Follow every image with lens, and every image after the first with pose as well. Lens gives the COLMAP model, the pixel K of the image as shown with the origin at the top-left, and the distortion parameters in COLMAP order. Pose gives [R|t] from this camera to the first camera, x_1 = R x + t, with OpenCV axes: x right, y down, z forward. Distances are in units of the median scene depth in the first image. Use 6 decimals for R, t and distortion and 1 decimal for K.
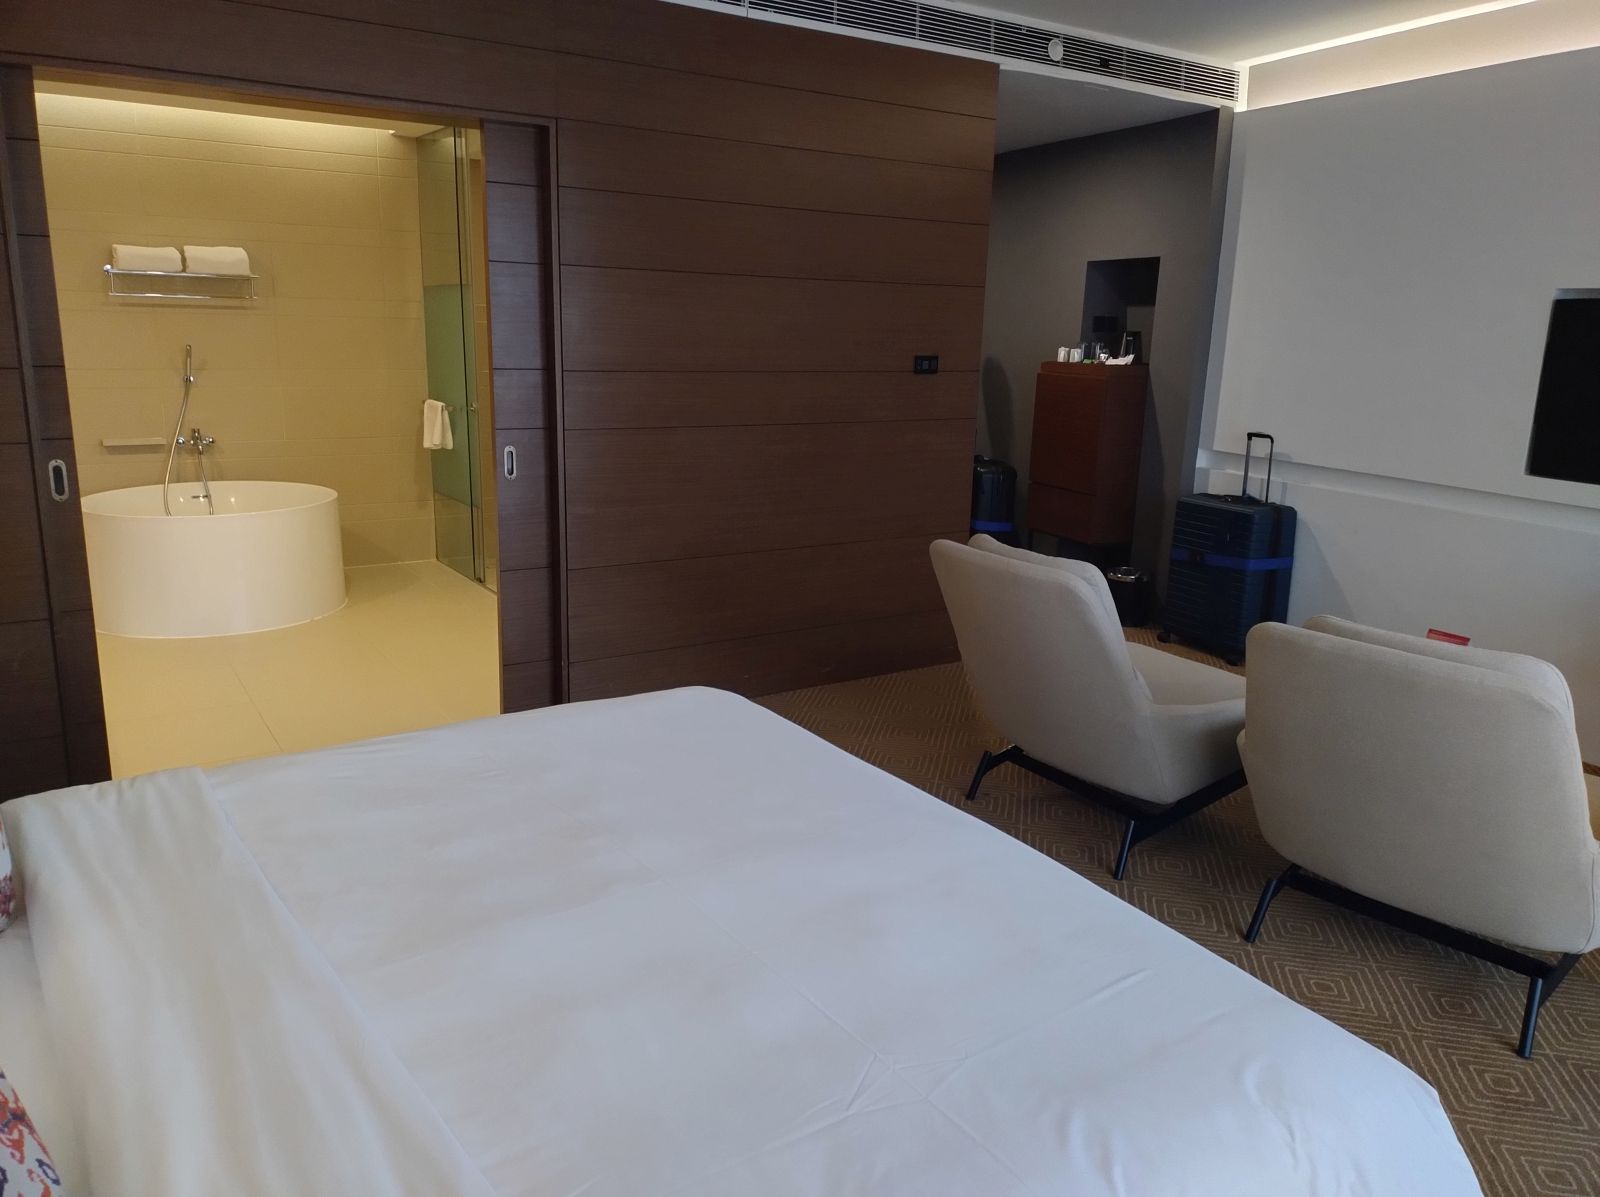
lens RADIAL K [[1183.1, 0, 802.3], [0, 1183.1, 593.7], [0, 0, 1]] dist [0.026096, -0.010735]
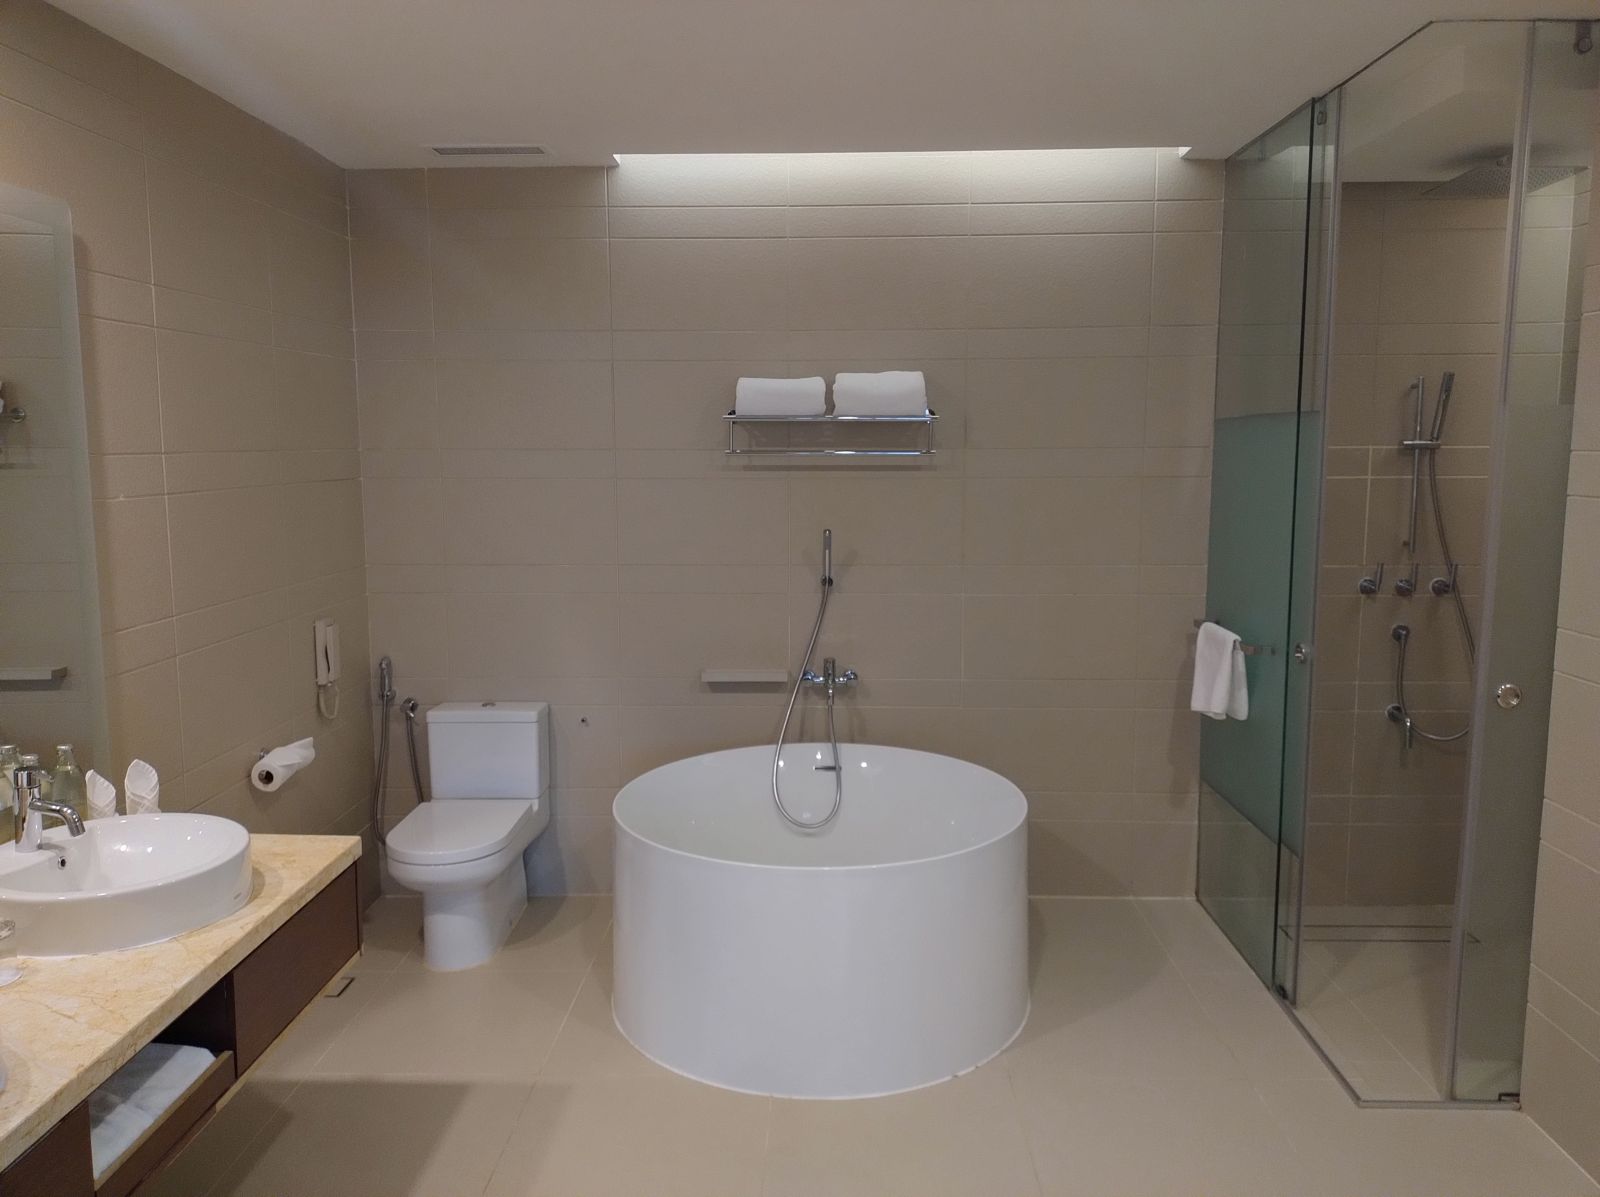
lens RADIAL K [[1183.1, 0, 803.6], [0, 1183.1, 596.2], [0, 0, 1]] dist [0.026096, -0.010735]
pose [[0.824880, 0.043725, -0.563614, -0.168549], [-0.102706, 0.992003, -0.073356, -0.121780], [0.555900, 0.118396, 0.822774, 0.467186]]
